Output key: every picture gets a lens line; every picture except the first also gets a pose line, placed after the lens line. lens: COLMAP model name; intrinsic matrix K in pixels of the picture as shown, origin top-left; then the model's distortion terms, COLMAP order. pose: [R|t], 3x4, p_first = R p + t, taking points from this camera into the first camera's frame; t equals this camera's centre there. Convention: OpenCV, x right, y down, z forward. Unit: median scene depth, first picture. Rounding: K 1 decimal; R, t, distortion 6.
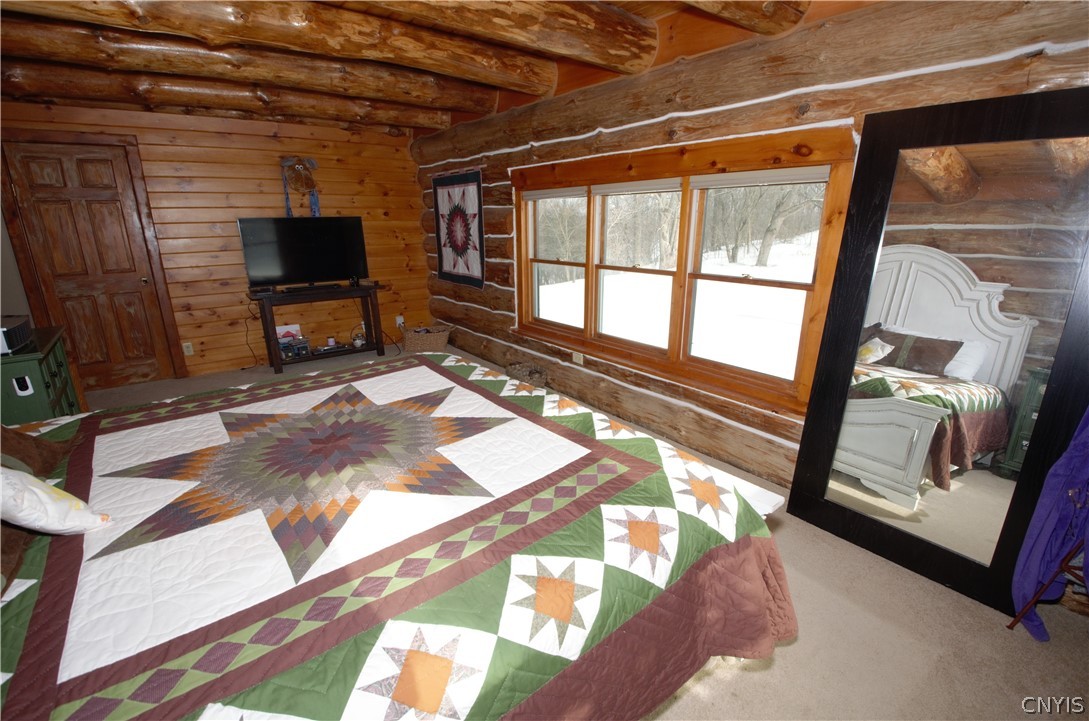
lens RADIAL K [[479.4, 0, 544.5], [0, 479.4, 360.5], [0, 0, 1]] dist [0.039755, 0.000012]
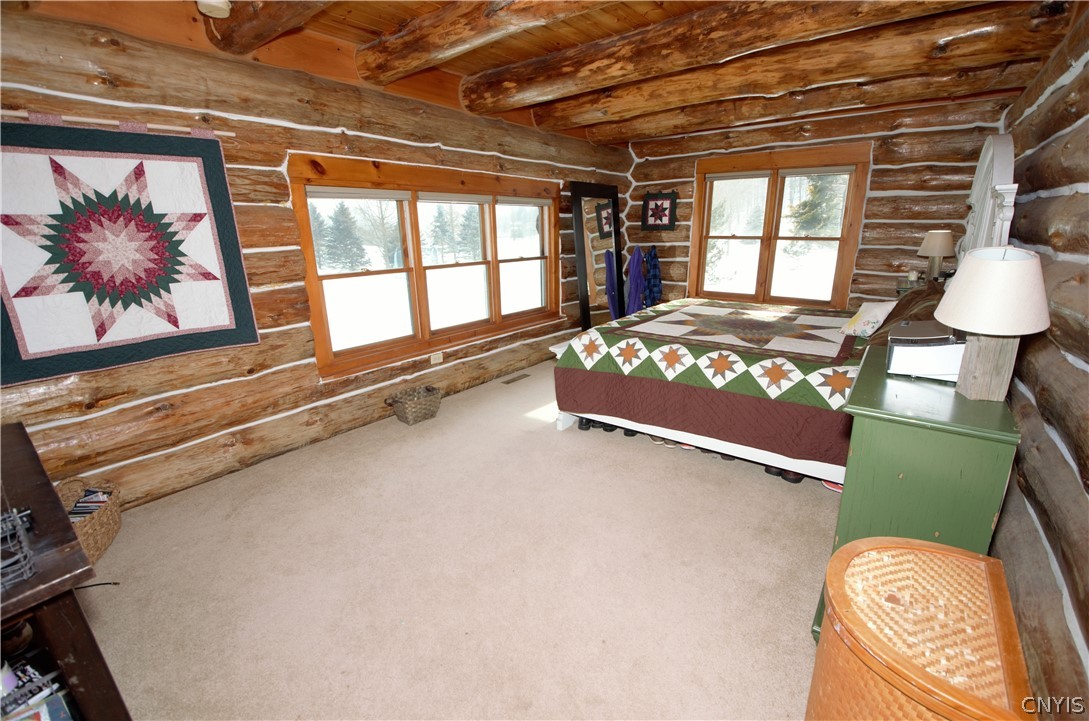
lens RADIAL K [[495.6, 0, 544.5], [0, 495.6, 360.5], [0, 0, 1]] dist [-0.000697, -0.000178]
pose [[-0.230424, -0.253690, 0.939439, -0.963005], [0.286335, 0.905000, 0.314622, -0.263236], [-0.930009, 0.341490, -0.135893, 0.923307]]
